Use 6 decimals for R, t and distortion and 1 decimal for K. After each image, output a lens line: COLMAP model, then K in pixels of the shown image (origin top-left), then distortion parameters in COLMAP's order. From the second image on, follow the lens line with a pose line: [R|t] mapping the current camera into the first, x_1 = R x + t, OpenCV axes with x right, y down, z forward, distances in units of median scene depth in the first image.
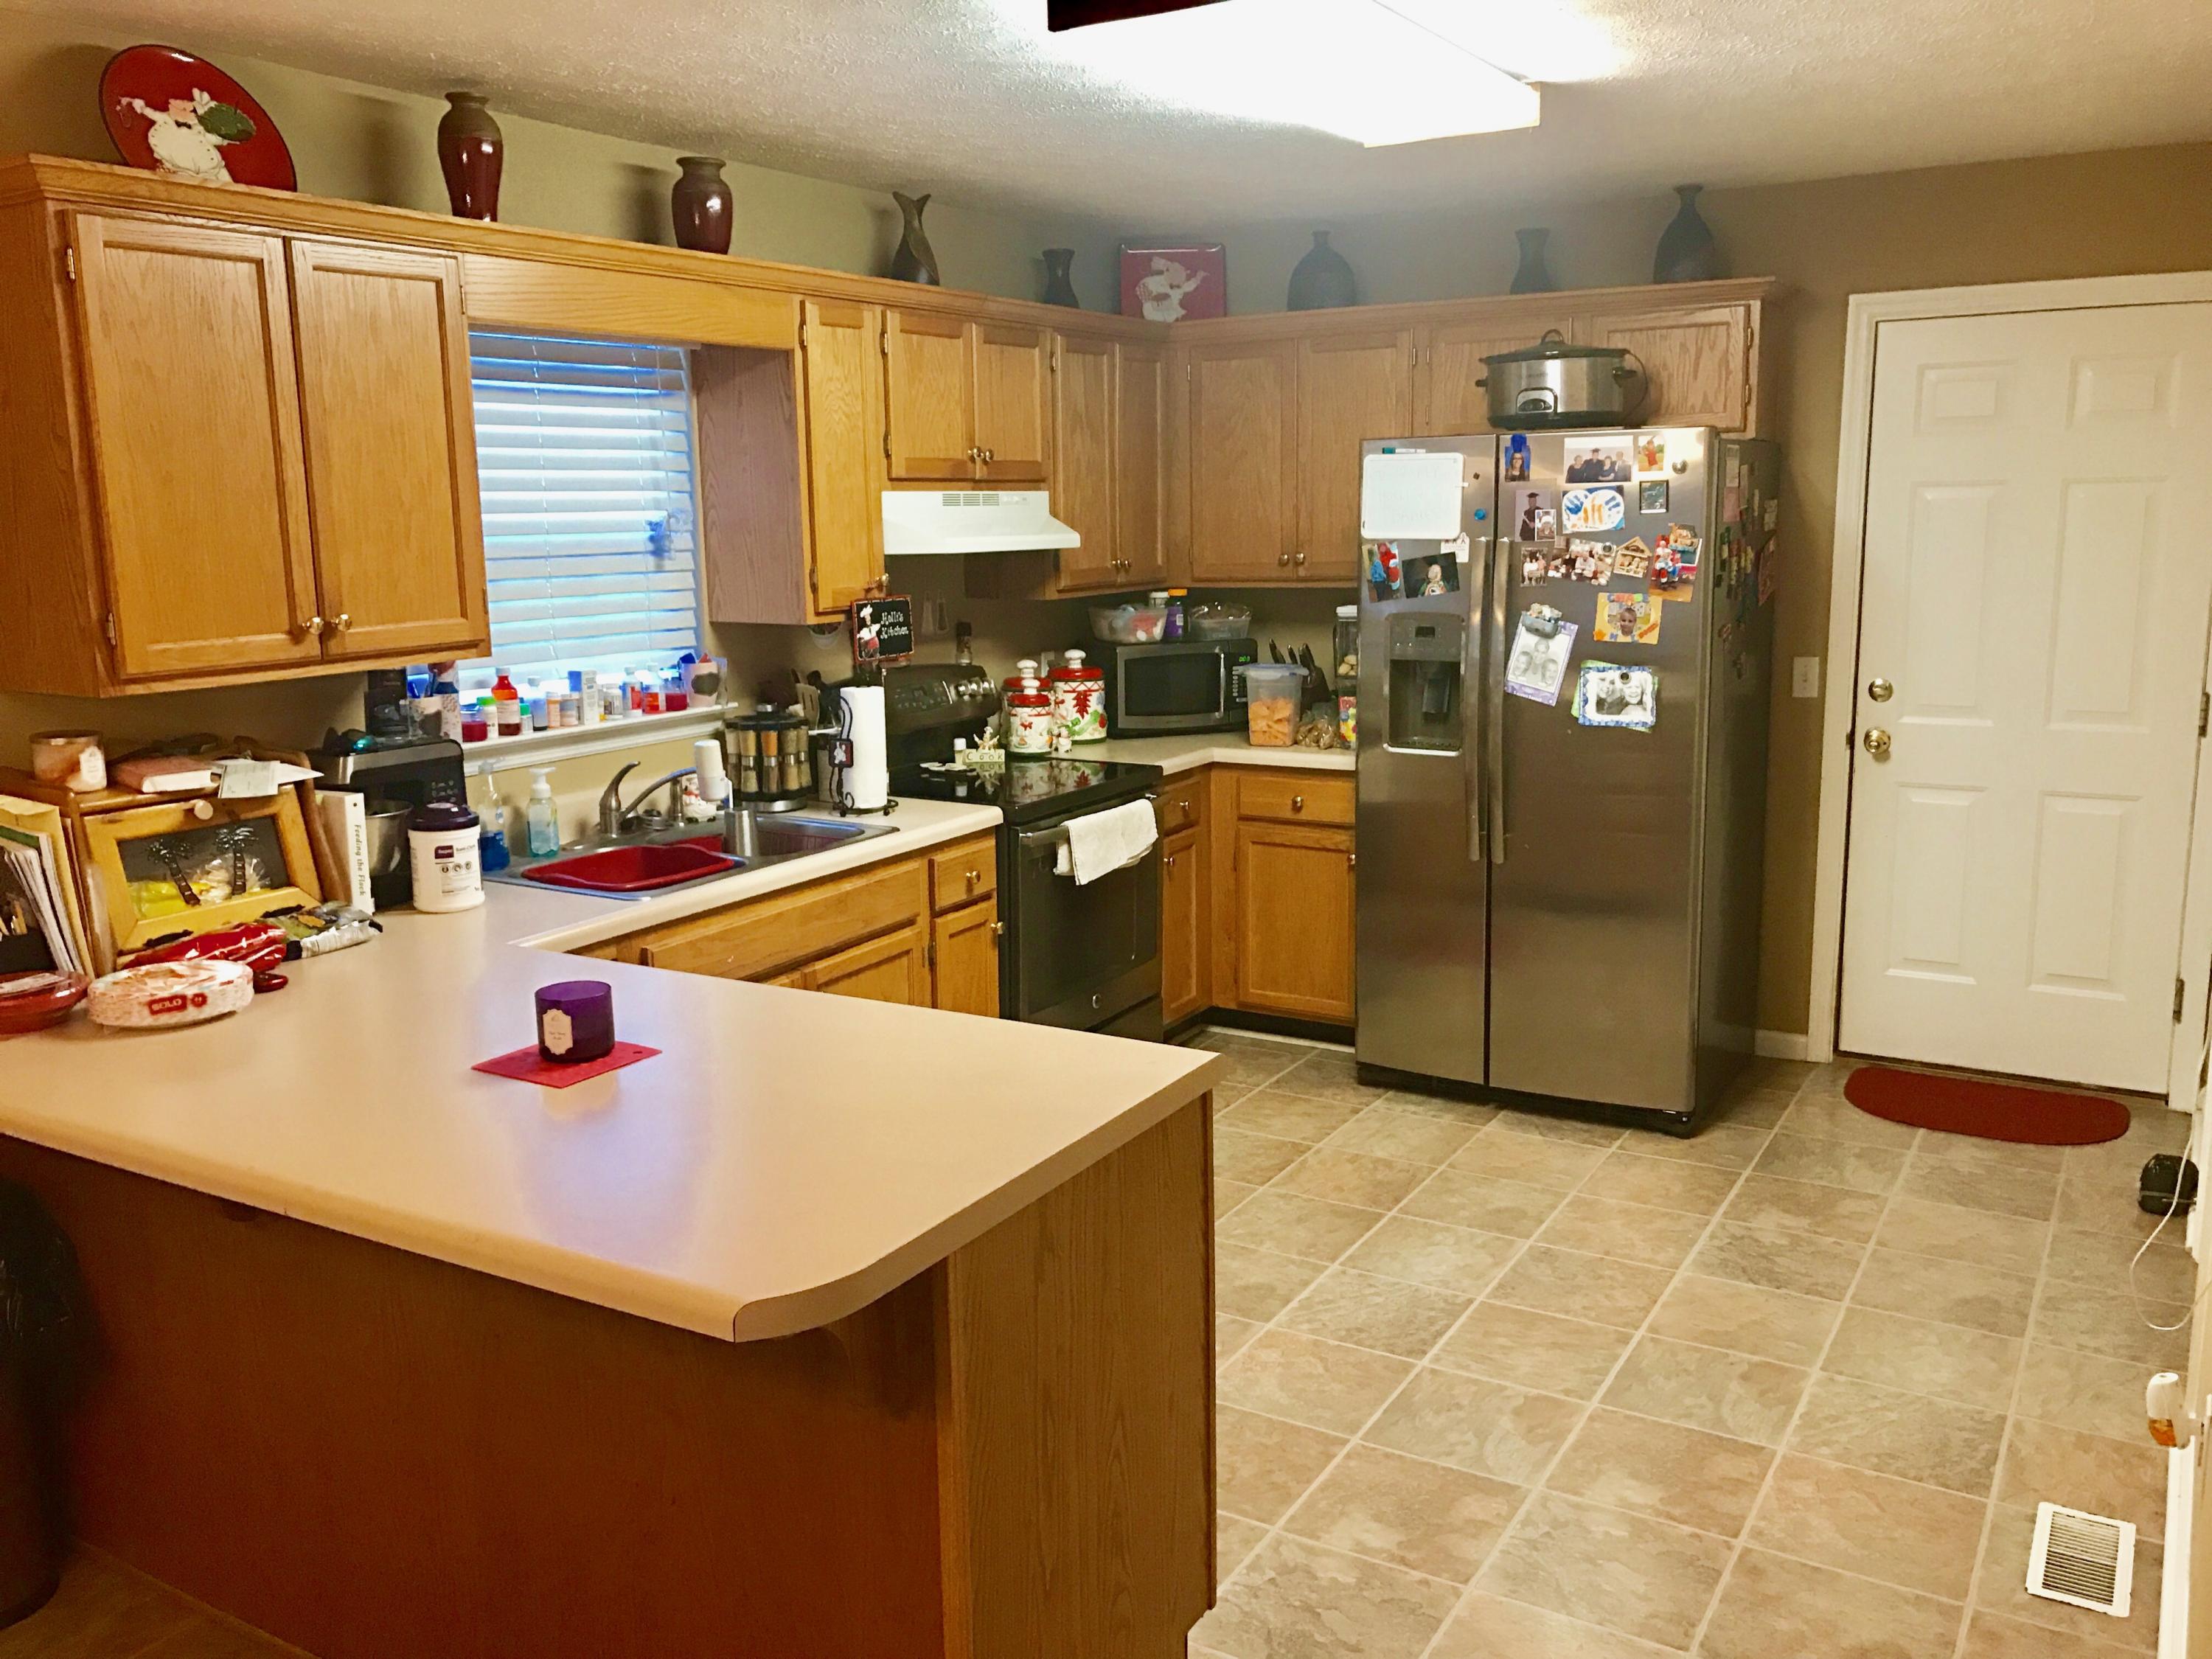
lens RADIAL K [[1836.5, 0, 1109.6], [0, 1836.5, 830.2], [0, 0, 1]] dist [0.018459, 0.004567]
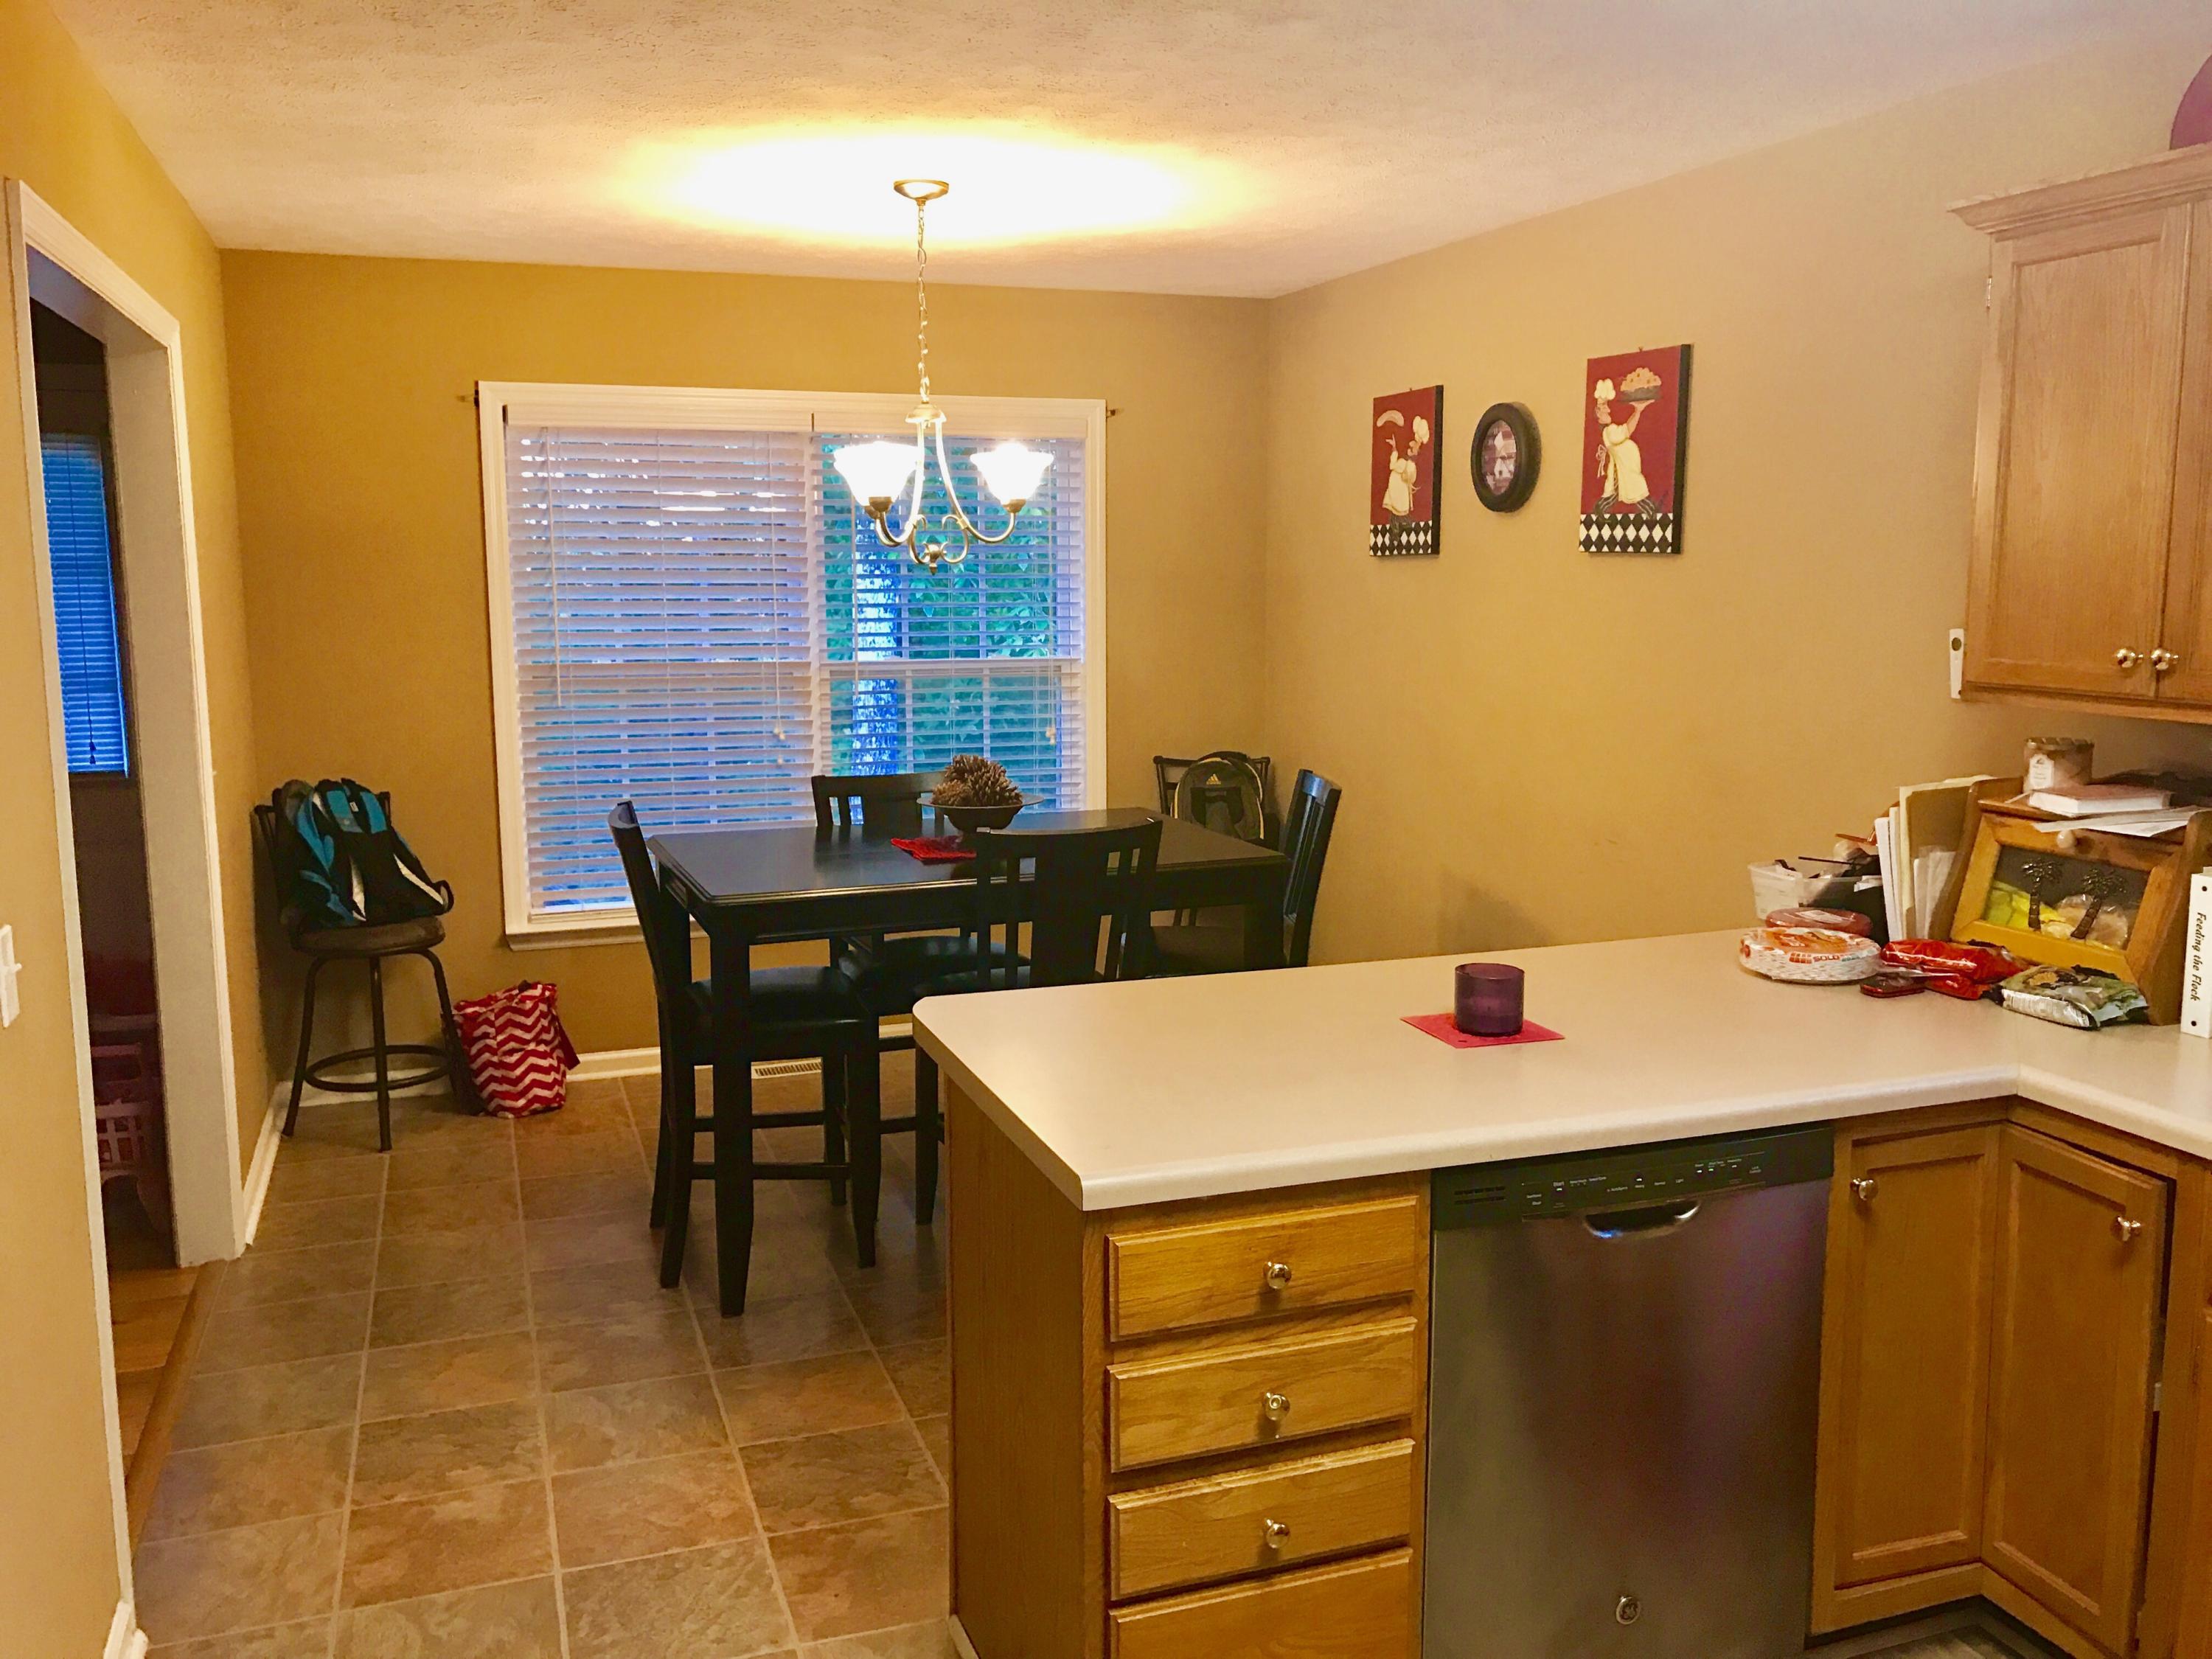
lens RADIAL K [[1836.5, 0, 1184.4], [0, 1836.5, 796.5], [0, 0, 1]] dist [0.018459, 0.004567]
pose [[-0.622466, 0.104583, -0.775628, 0.542980], [-0.142994, 0.959153, 0.244086, -0.206407], [0.769473, 0.262846, -0.582085, 1.246306]]
